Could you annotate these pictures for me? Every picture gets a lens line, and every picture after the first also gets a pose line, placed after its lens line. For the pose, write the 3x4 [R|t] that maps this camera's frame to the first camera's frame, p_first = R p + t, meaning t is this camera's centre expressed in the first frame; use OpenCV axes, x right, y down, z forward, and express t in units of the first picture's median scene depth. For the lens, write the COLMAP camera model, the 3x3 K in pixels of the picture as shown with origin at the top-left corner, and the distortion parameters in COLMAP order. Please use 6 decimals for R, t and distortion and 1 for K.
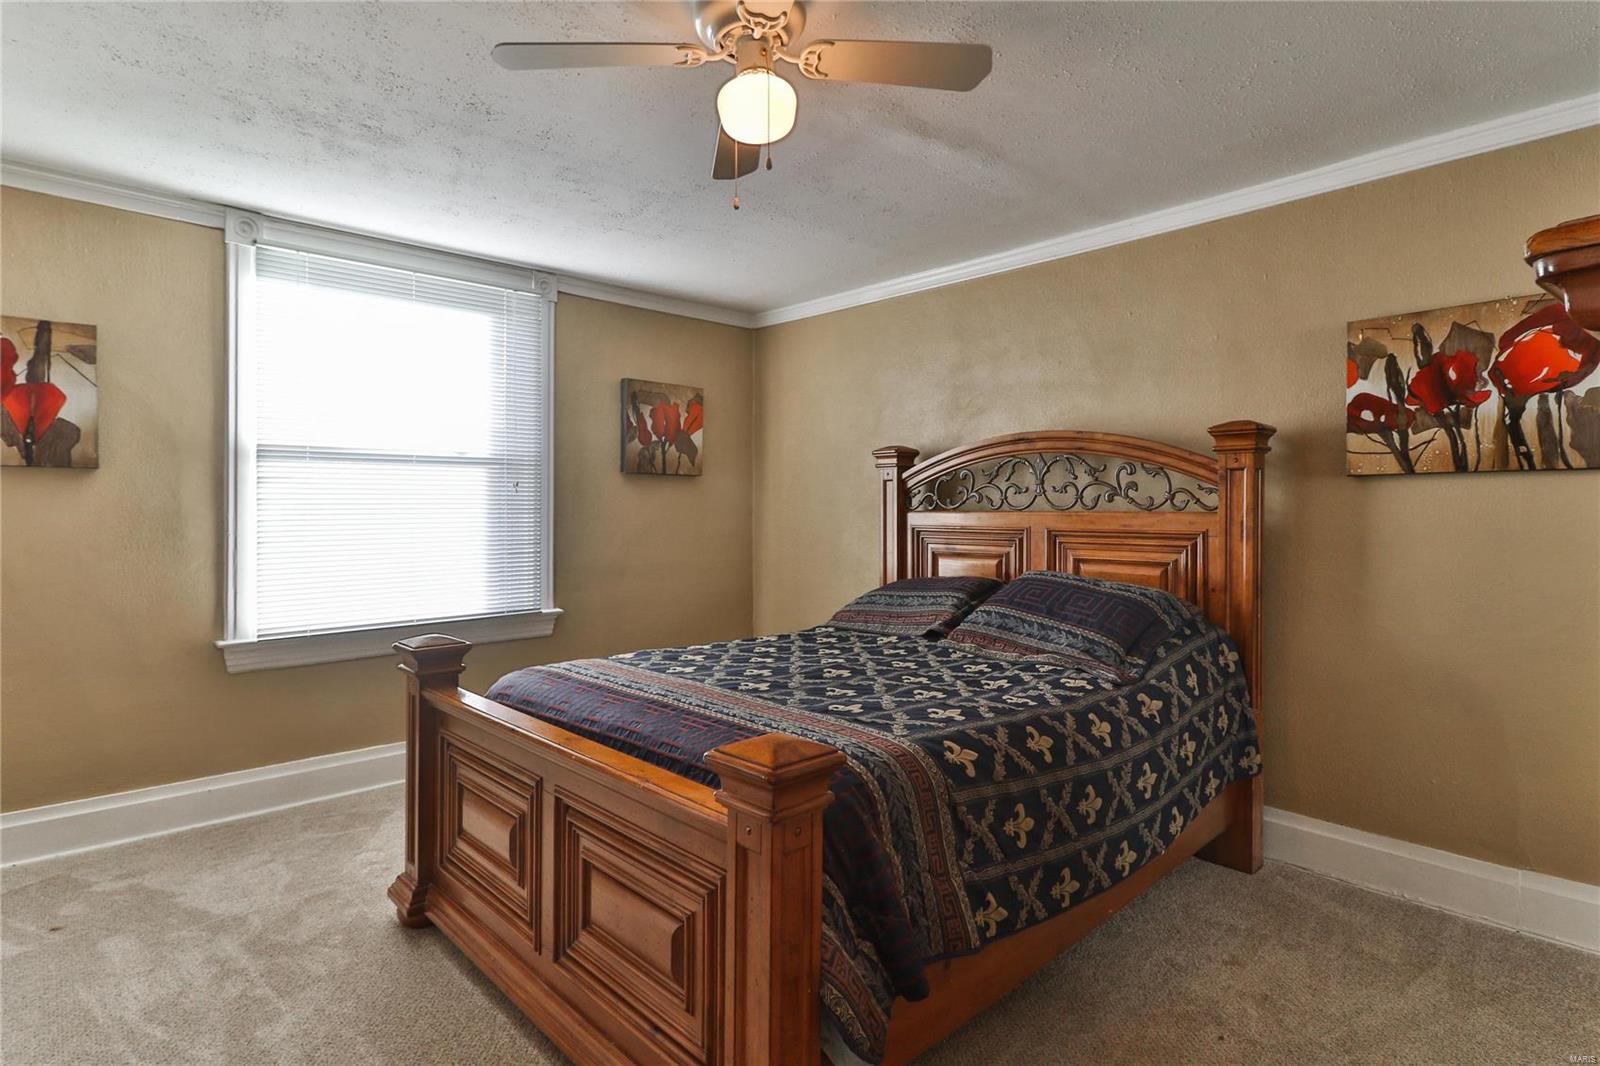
lens RADIAL K [[811.4, 0, 799.6], [0, 811.4, 516.3], [0, 0, 1]] dist [0.026151, -0.015745]
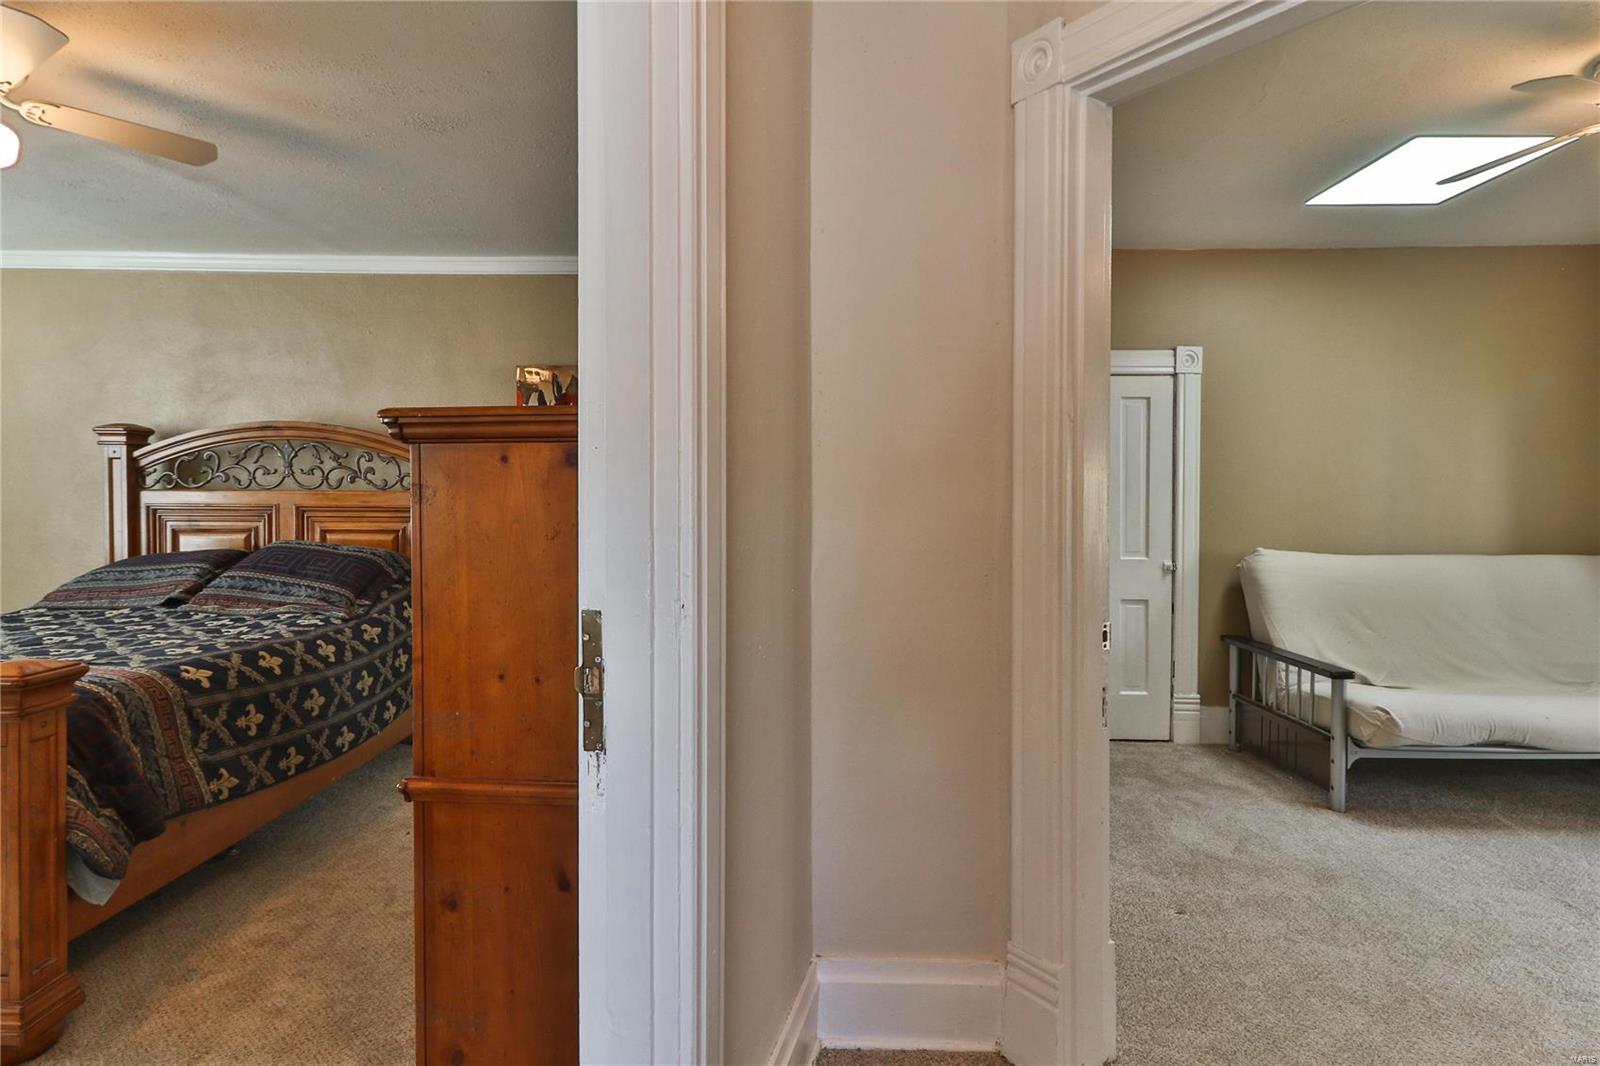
lens RADIAL K [[810.9, 0, 805.9], [0, 810.9, 507.4], [0, 0, 1]] dist [0.029646, -0.017218]
pose [[0.685381, -0.011211, 0.728099, -0.066090], [0.001011, 0.999895, 0.014444, 0.003082], [-0.728184, -0.009163, 0.685320, -0.460787]]
